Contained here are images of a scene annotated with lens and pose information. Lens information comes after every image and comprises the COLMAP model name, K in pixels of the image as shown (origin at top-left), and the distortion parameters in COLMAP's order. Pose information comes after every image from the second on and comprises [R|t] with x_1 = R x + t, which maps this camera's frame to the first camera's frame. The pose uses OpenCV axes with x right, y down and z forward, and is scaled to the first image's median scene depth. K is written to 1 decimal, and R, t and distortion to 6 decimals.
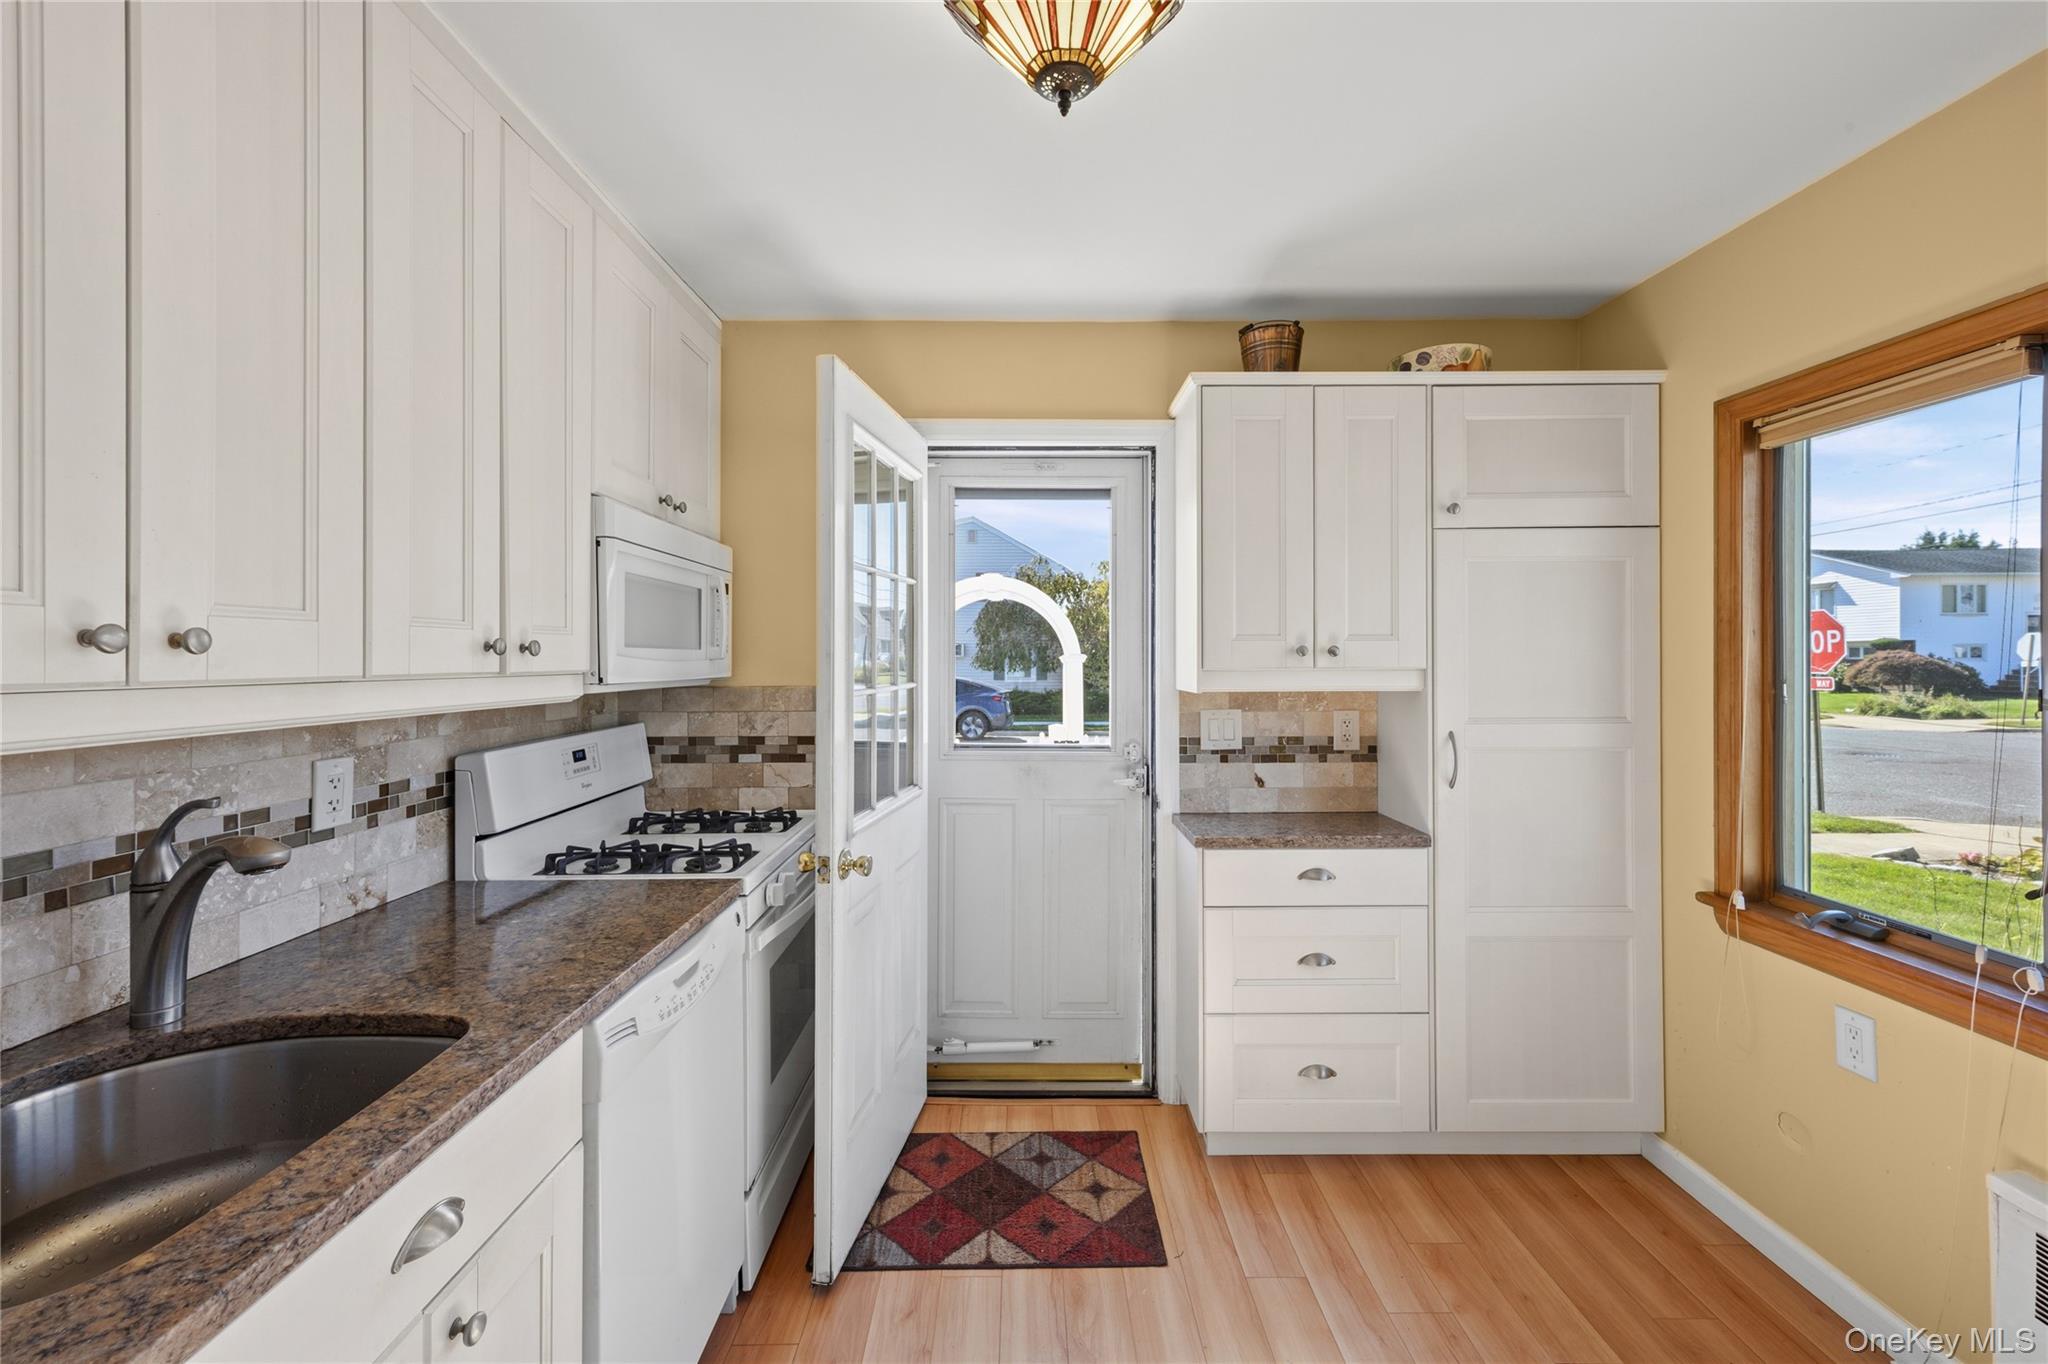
lens RADIAL K [[822.2, 0, 1045.8], [0, 822.2, 660.8], [0, 0, 1]] dist [0.015594, -0.002489]
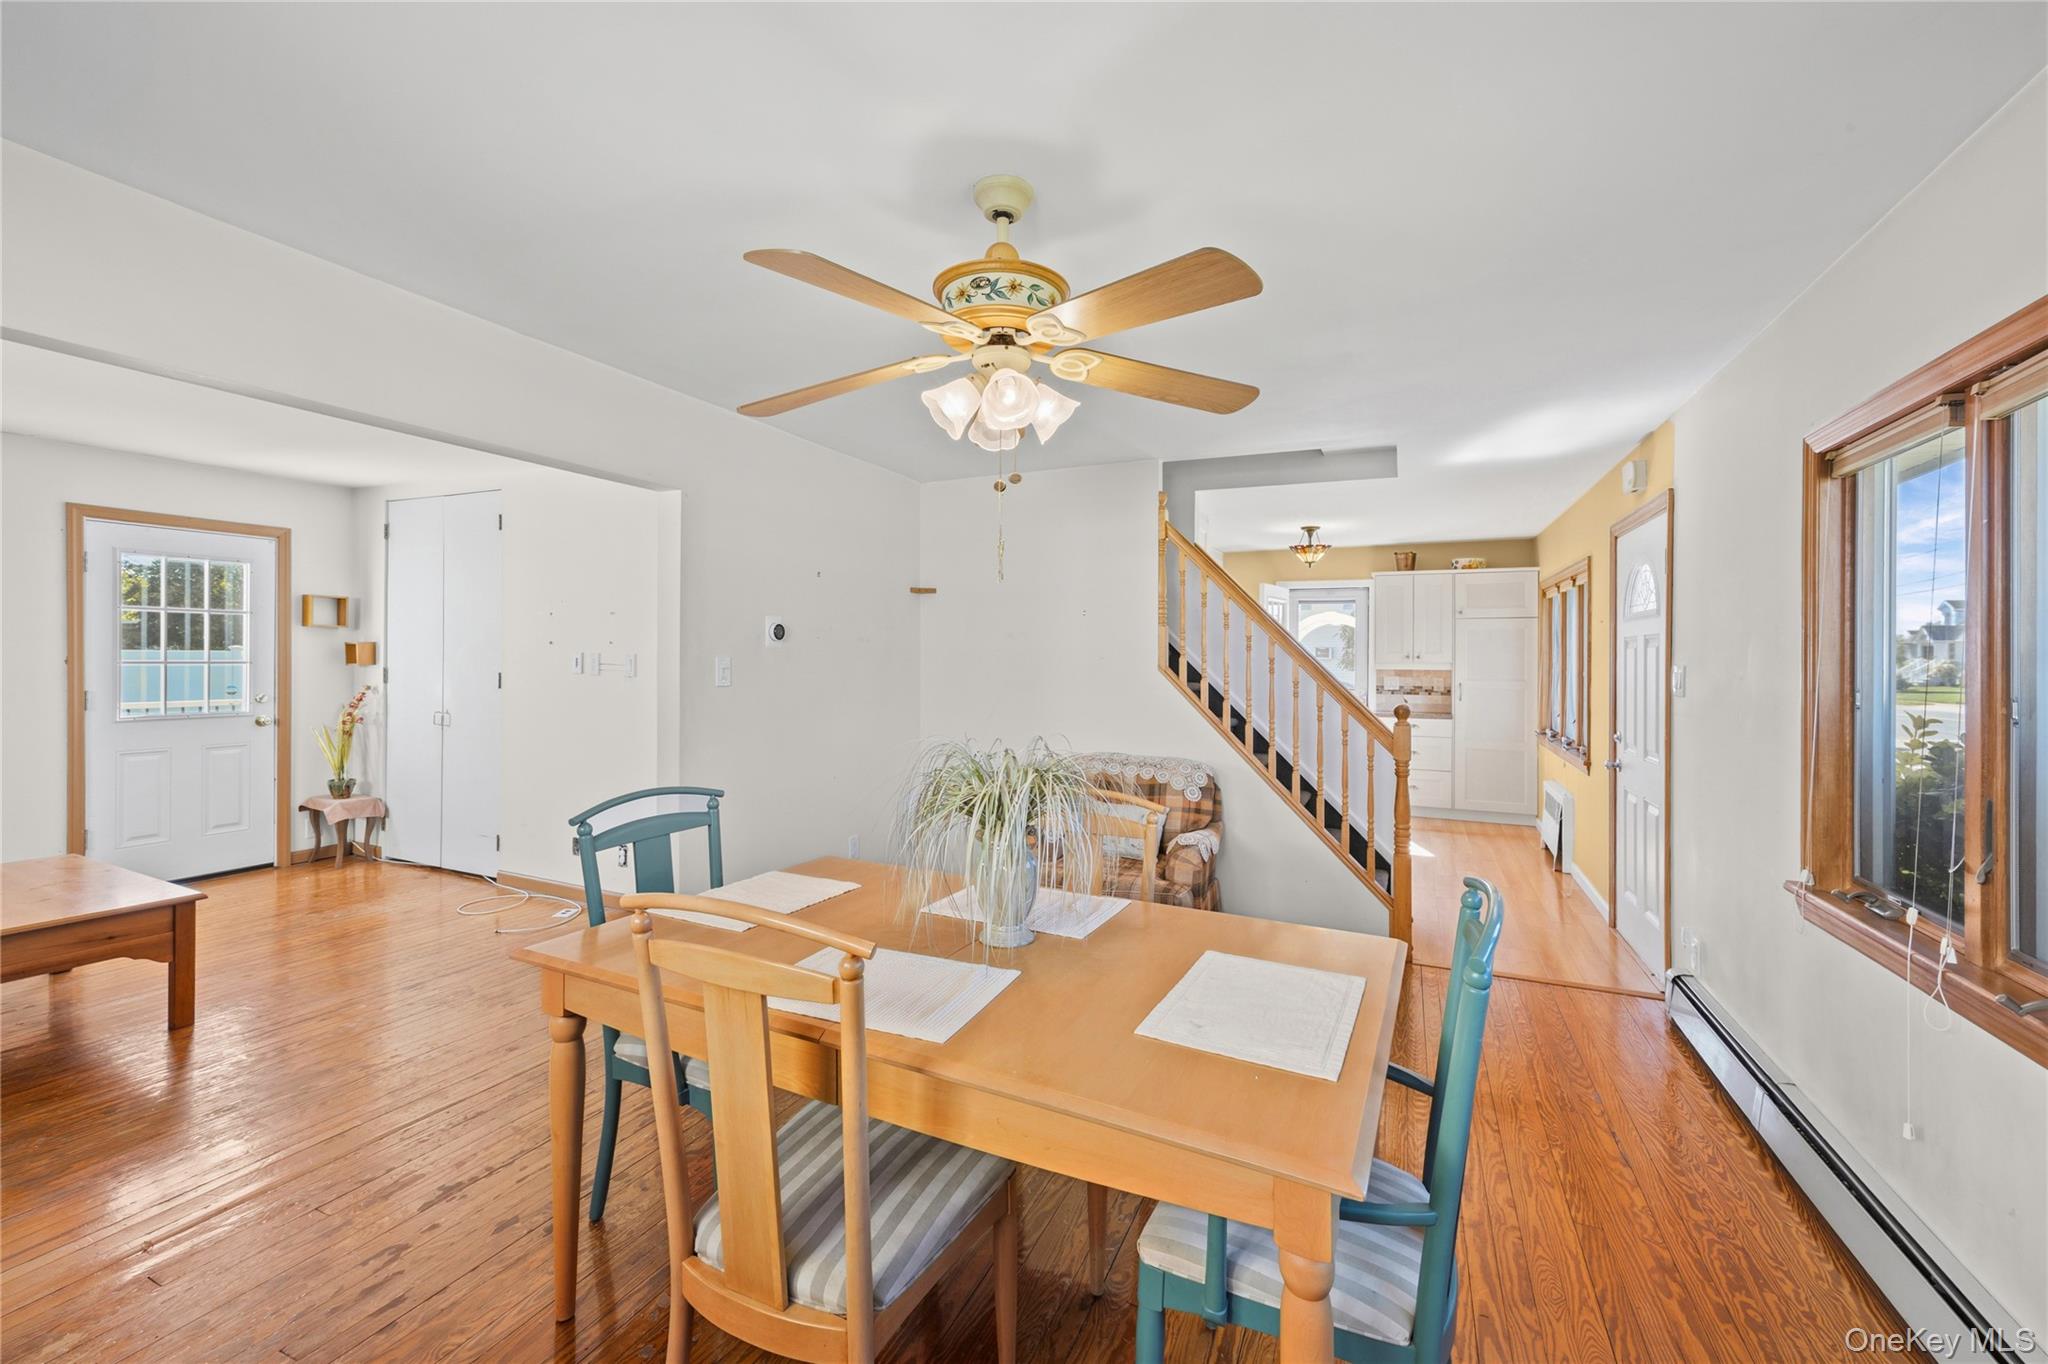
lens RADIAL K [[822.2, 0, 1053.5], [0, 822.2, 654.3], [0, 0, 1]] dist [0.015594, -0.002489]
pose [[0.907445, 0.010858, -0.420031, 0.405186], [-0.014666, 0.999875, -0.005837, 0.016643], [0.419915, 0.011457, 0.907491, -2.551834]]
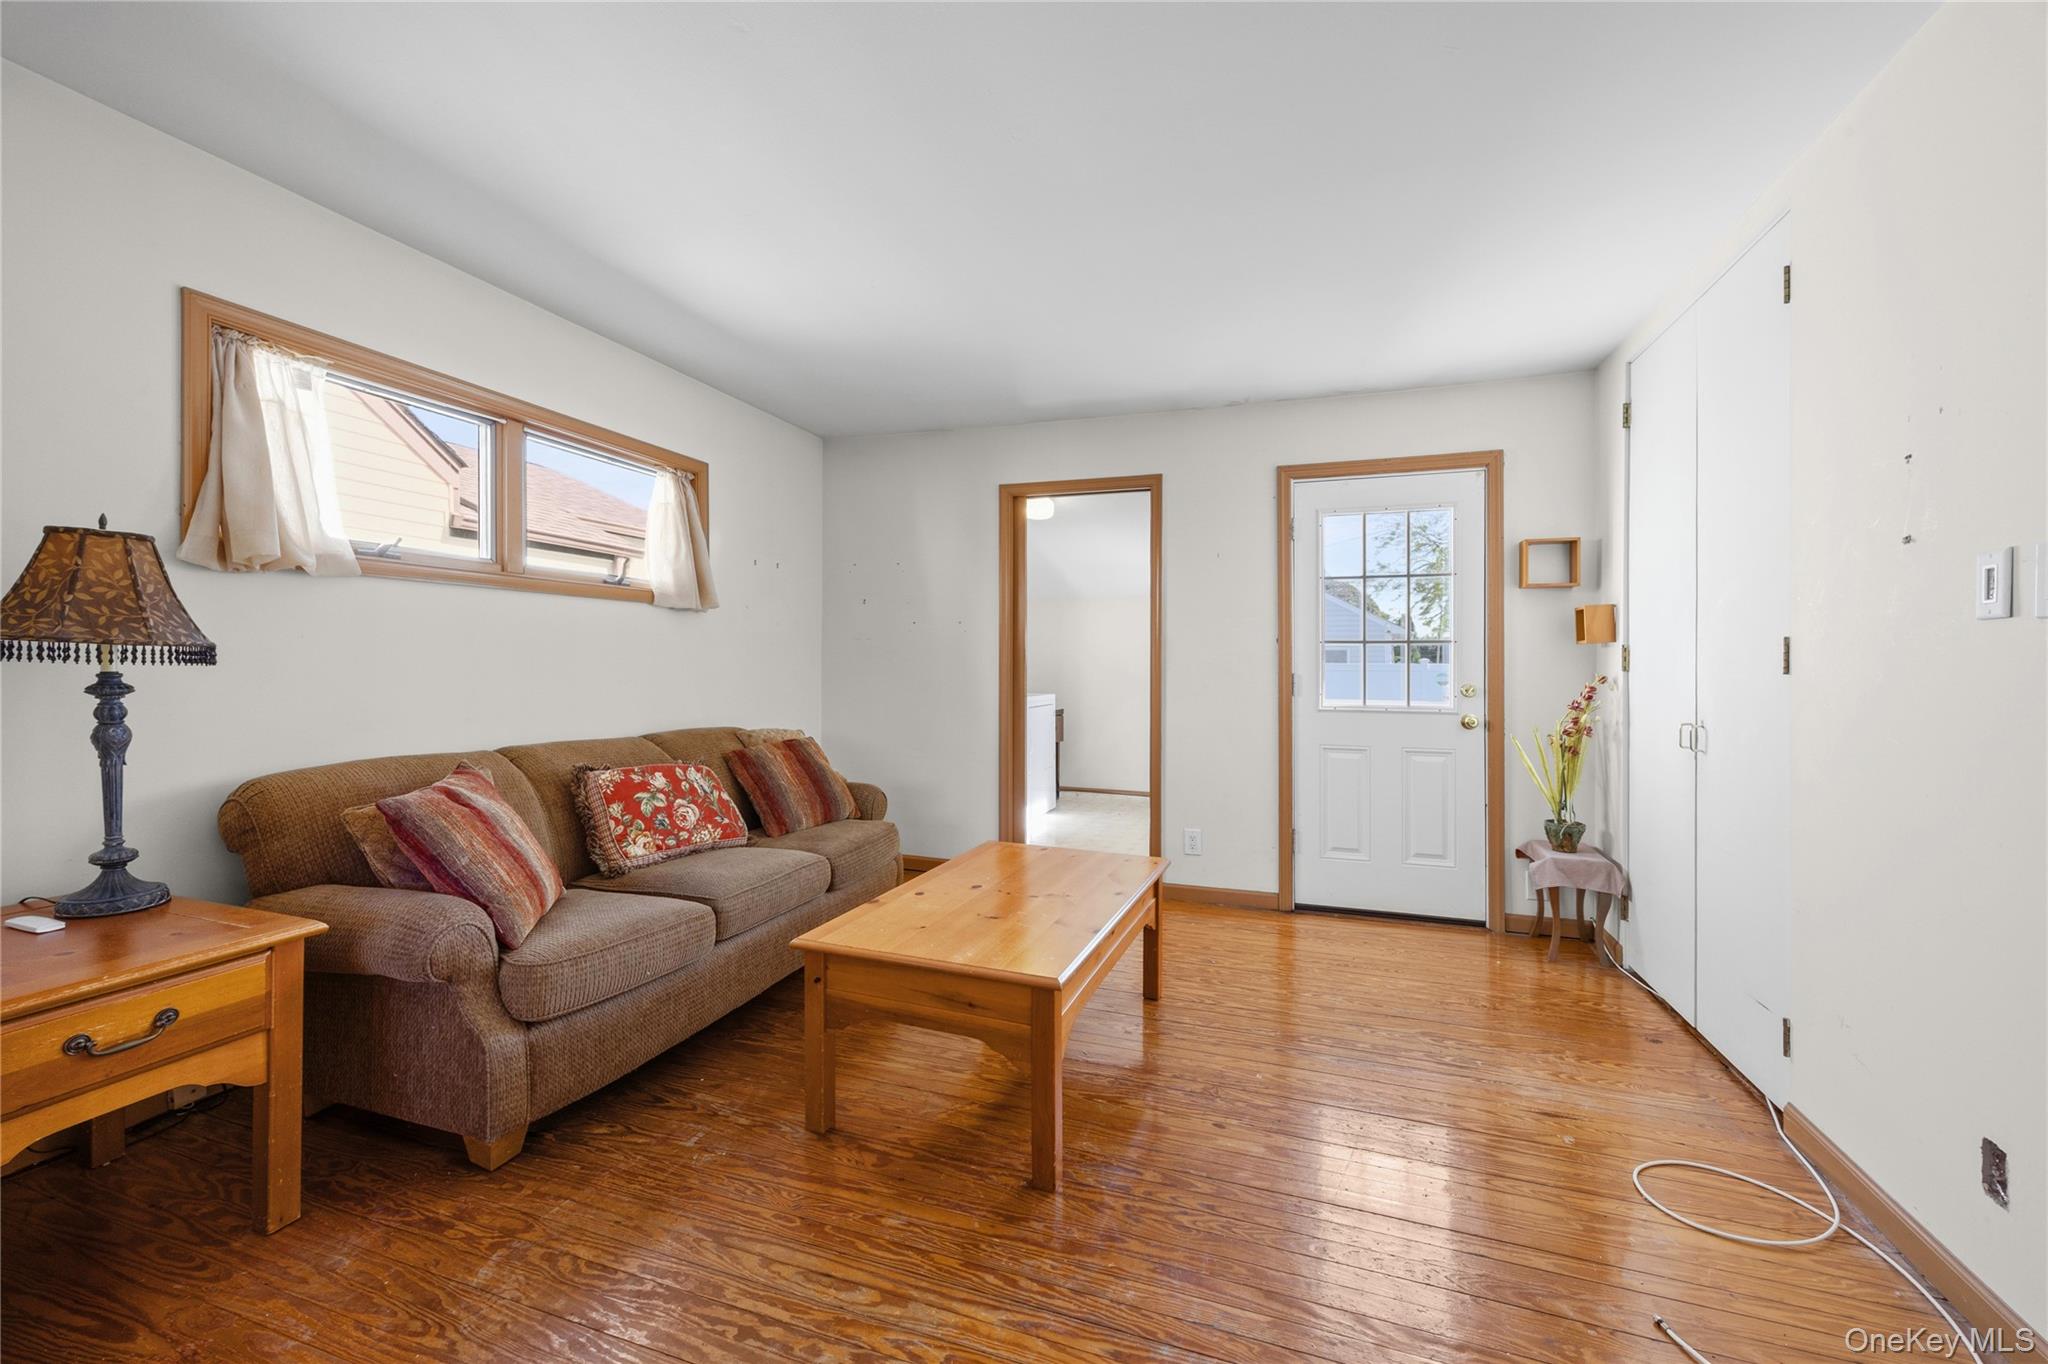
lens RADIAL K [[822.2, 0, 1018.2], [0, 822.2, 672.4], [0, 0, 1]] dist [0.015594, -0.002489]
pose [[-0.356036, 0.004679, -0.934461, -0.665410], [-0.009382, 0.999919, 0.008581, 0.113781], [0.934425, 0.011822, -0.355963, -1.642407]]
